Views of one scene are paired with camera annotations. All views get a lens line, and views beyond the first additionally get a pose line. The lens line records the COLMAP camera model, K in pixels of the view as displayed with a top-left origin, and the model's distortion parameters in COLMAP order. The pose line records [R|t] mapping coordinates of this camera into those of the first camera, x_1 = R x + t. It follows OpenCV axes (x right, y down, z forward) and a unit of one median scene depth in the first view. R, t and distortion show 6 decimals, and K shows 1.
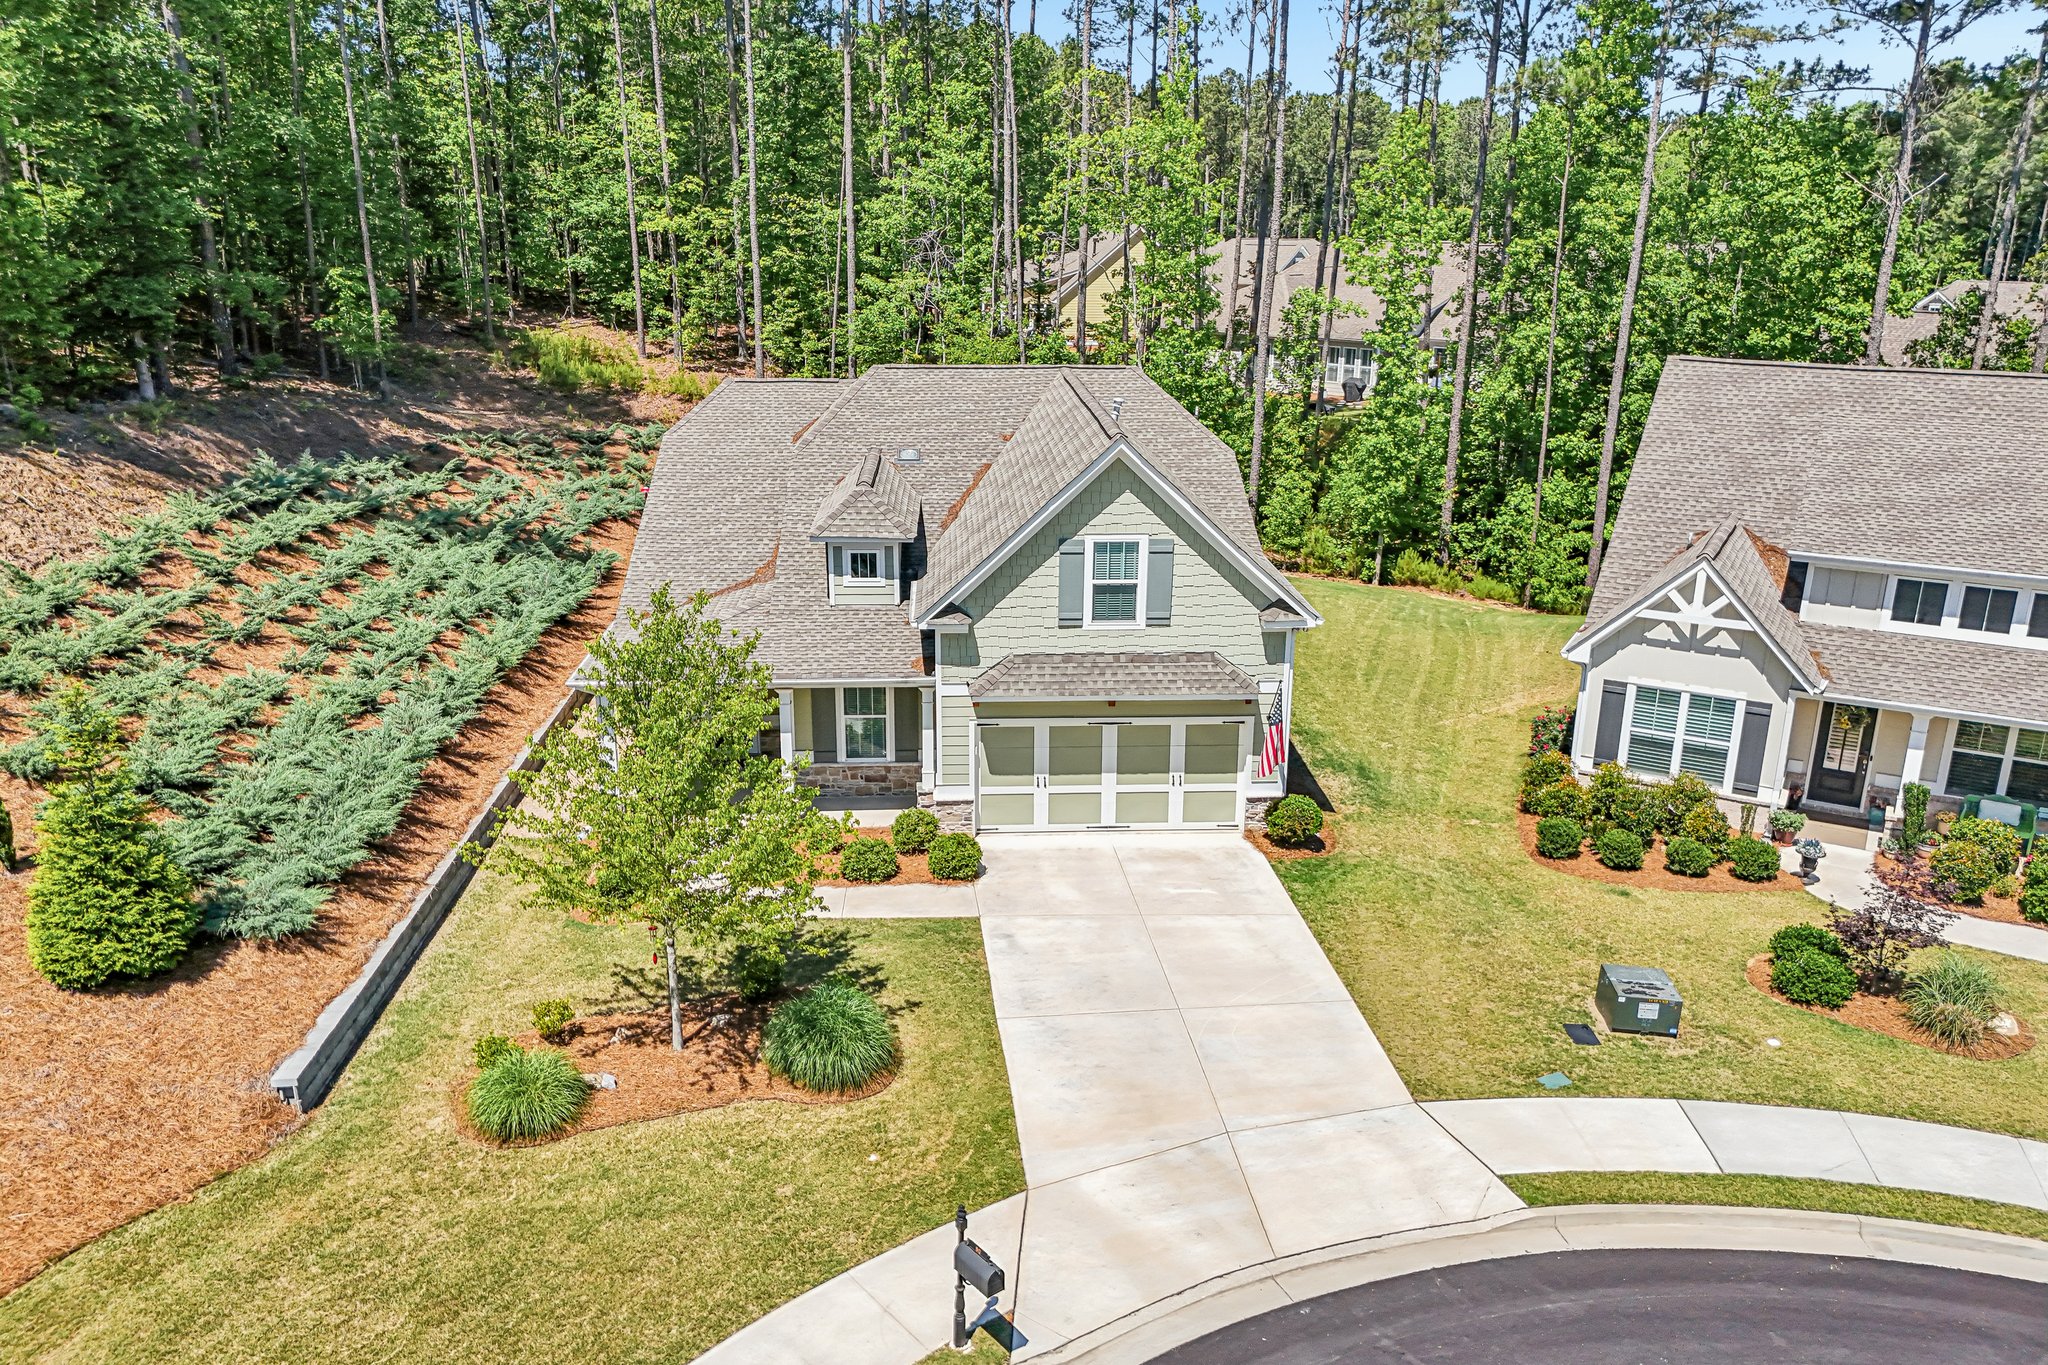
lens RADIAL K [[1500.7, 0, 1024.0], [0, 1500.7, 682.5], [0, 0, 1]] dist [0.103854, -0.190021]
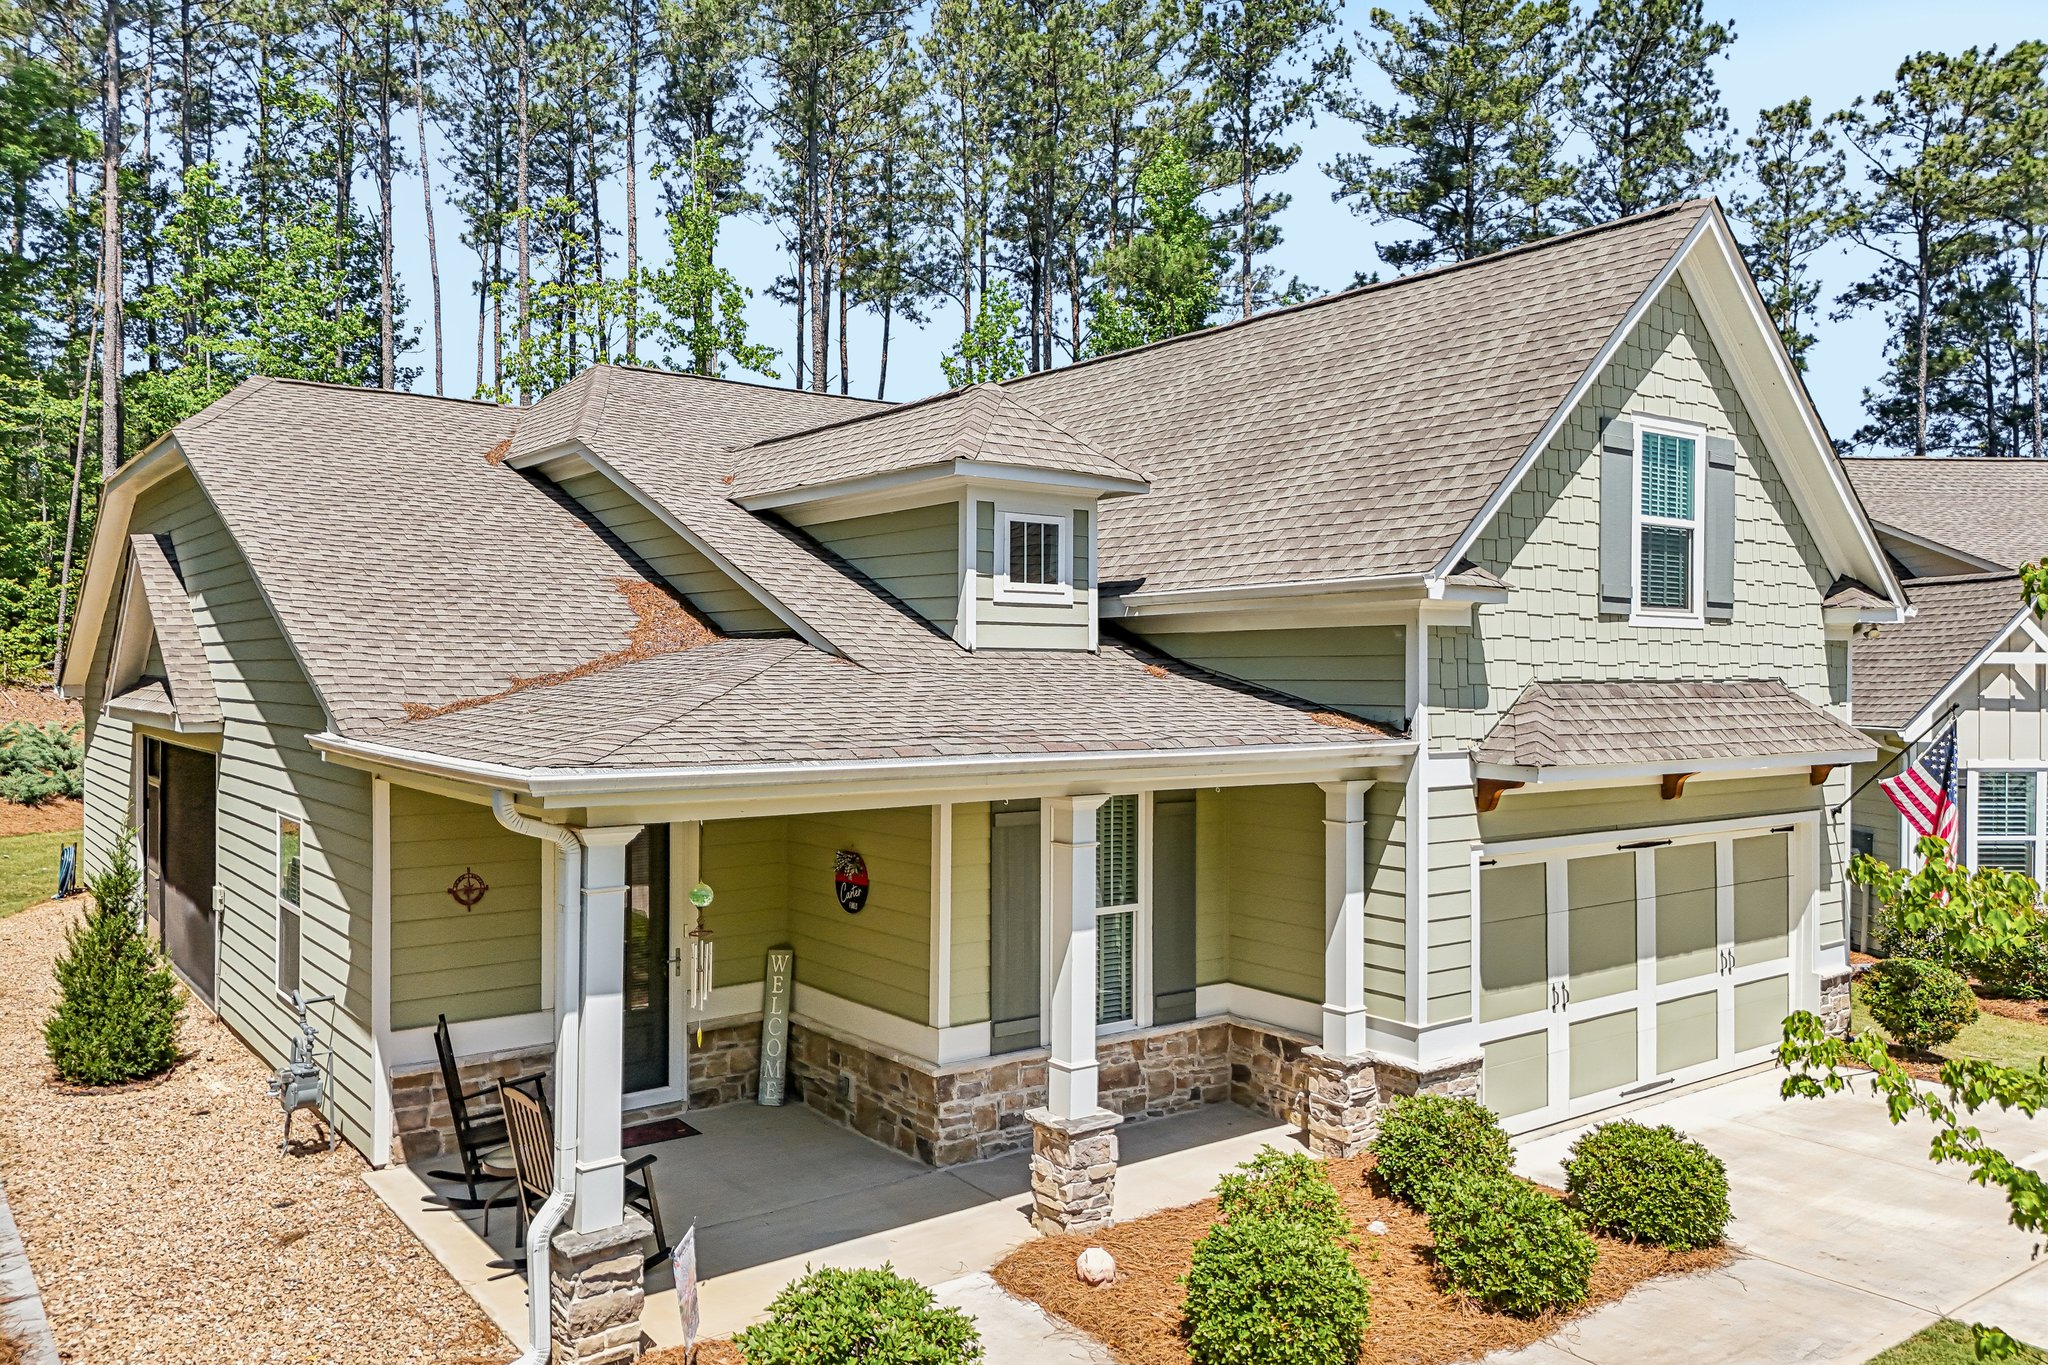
lens RADIAL K [[1500.7, 0, 1024.0], [0, 1500.7, 682.5], [0, 0, 1]] dist [0.103854, -0.190021]
pose [[0.830597, -0.005655, 0.556845, -0.361160], [0.167617, 0.956115, -0.240311, 0.059849], [-0.531049, 0.292939, 0.795094, 0.718182]]
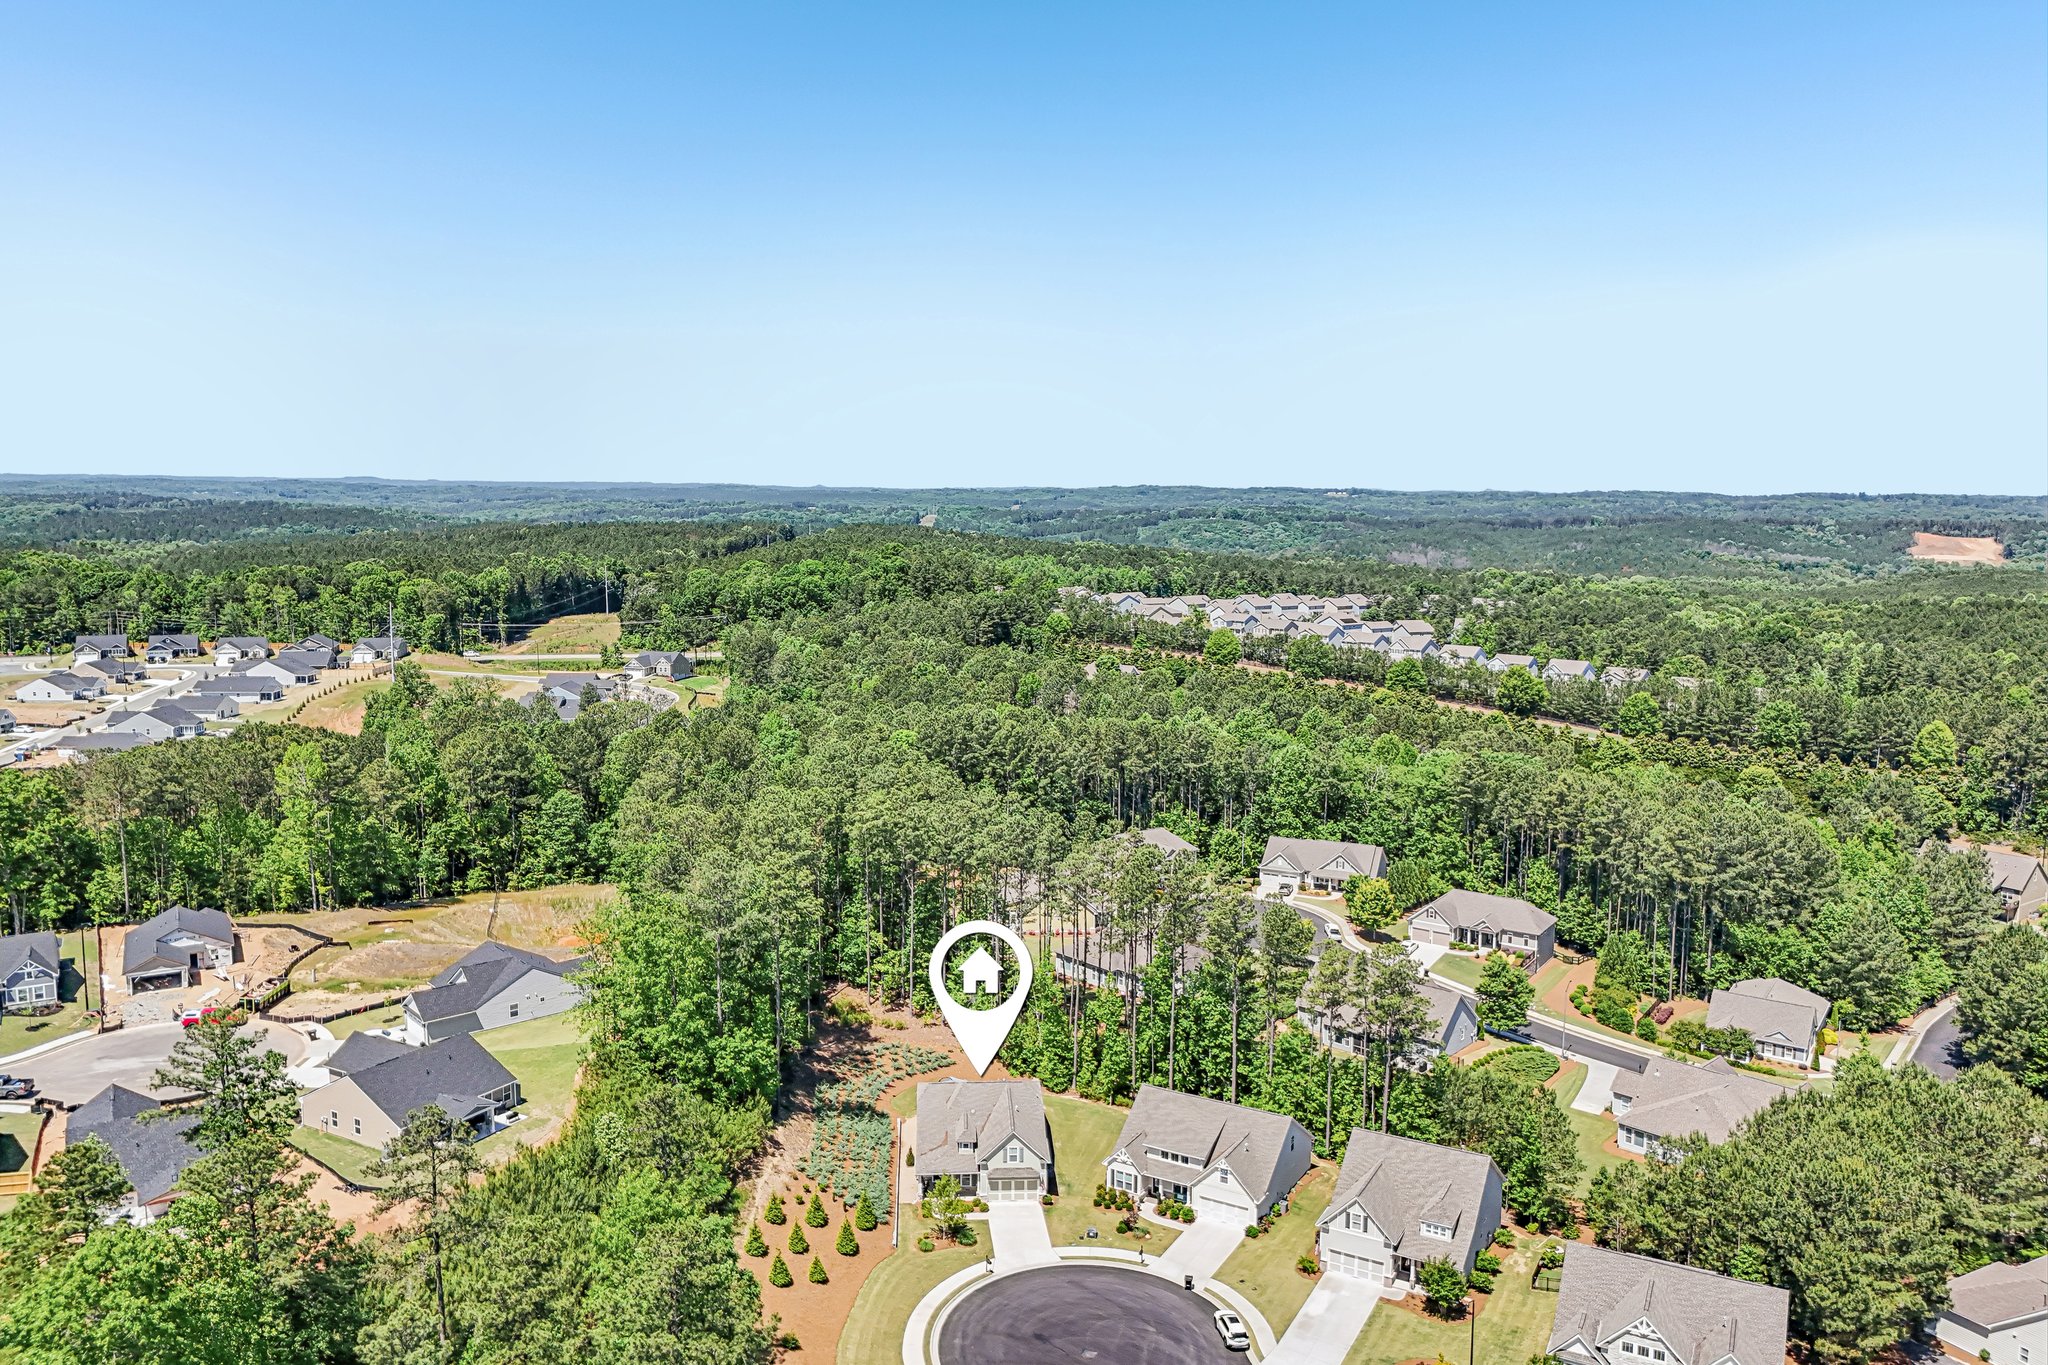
lens RADIAL K [[1500.7, 0, 1024.0], [0, 1500.7, 682.5], [0, 0, 1]] dist [0.103854, -0.190021]
pose [[0.999995, -0.002916, -0.000949, 0.107376], [0.002709, 0.985092, -0.172009, -0.796017], [0.001437, 0.172006, 0.985095, -4.643585]]
